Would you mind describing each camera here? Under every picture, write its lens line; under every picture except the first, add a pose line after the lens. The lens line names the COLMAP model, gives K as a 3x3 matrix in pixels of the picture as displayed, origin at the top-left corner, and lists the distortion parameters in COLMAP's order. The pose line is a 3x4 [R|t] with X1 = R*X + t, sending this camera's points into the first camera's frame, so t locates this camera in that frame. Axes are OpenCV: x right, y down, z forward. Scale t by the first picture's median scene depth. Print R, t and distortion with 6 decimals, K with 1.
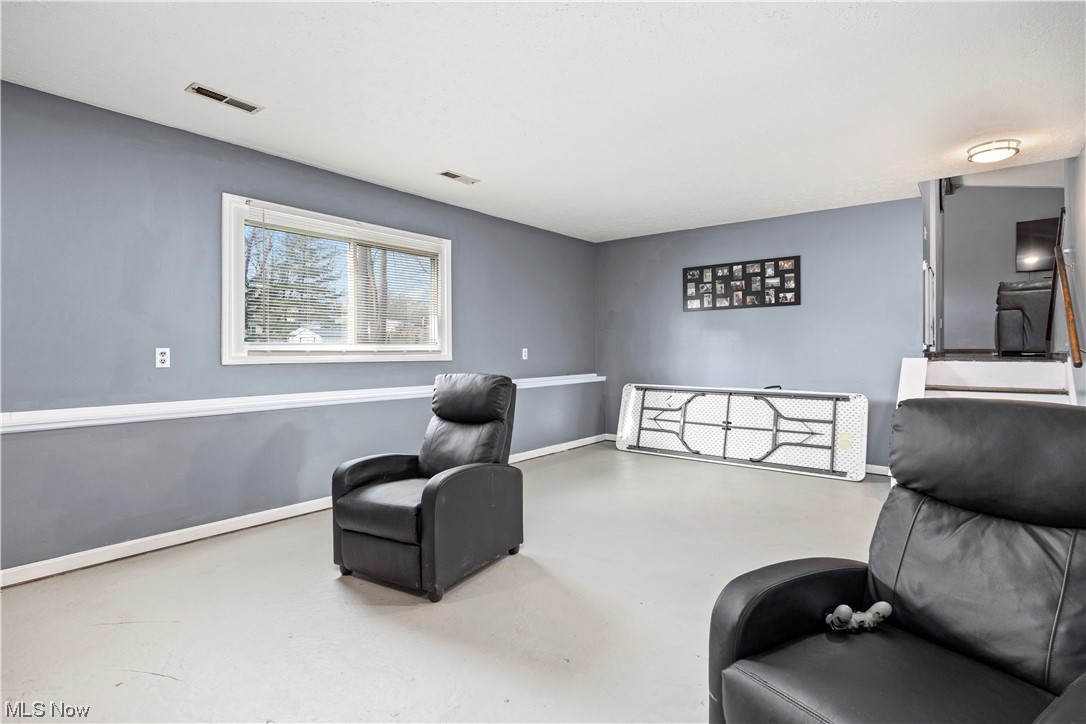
lens RADIAL K [[531.7, 0, 540.9], [0, 531.7, 358.4], [0, 0, 1]] dist [-0.011494, 0.000085]
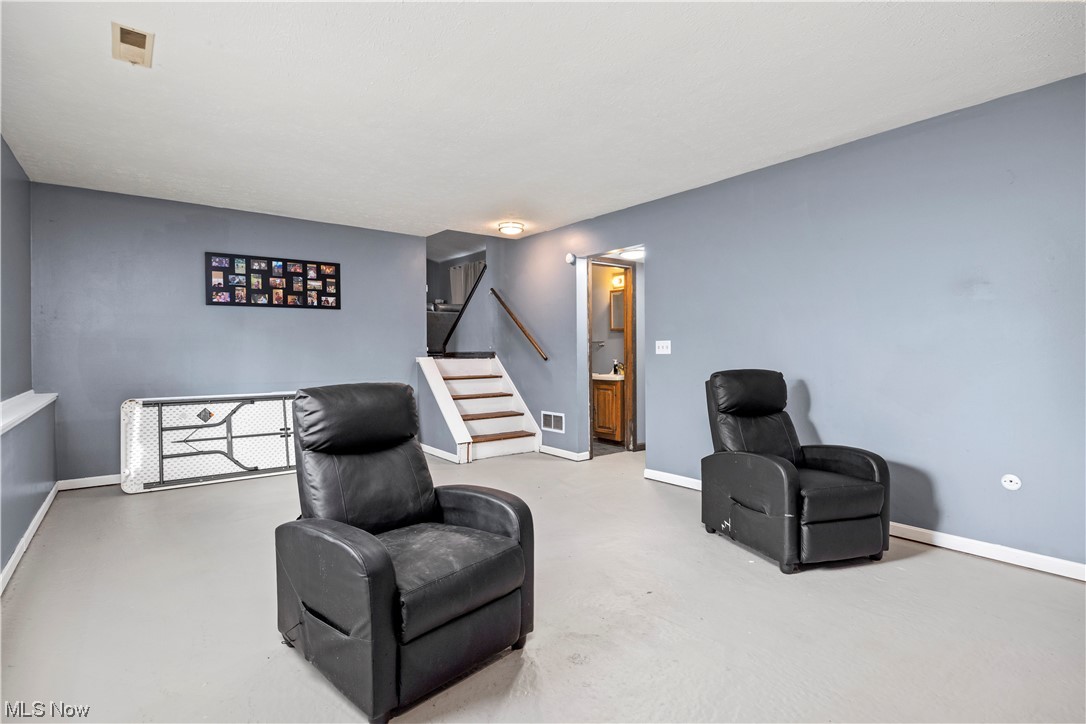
lens RADIAL K [[531.7, 0, 542.9], [0, 531.7, 357.3], [0, 0, 1]] dist [-0.011494, 0.000085]
pose [[0.223275, -0.012638, 0.974674, -0.440023], [0.016872, 0.999816, 0.009099, -0.005990], [-0.974609, 0.014413, 0.223447, 0.332873]]
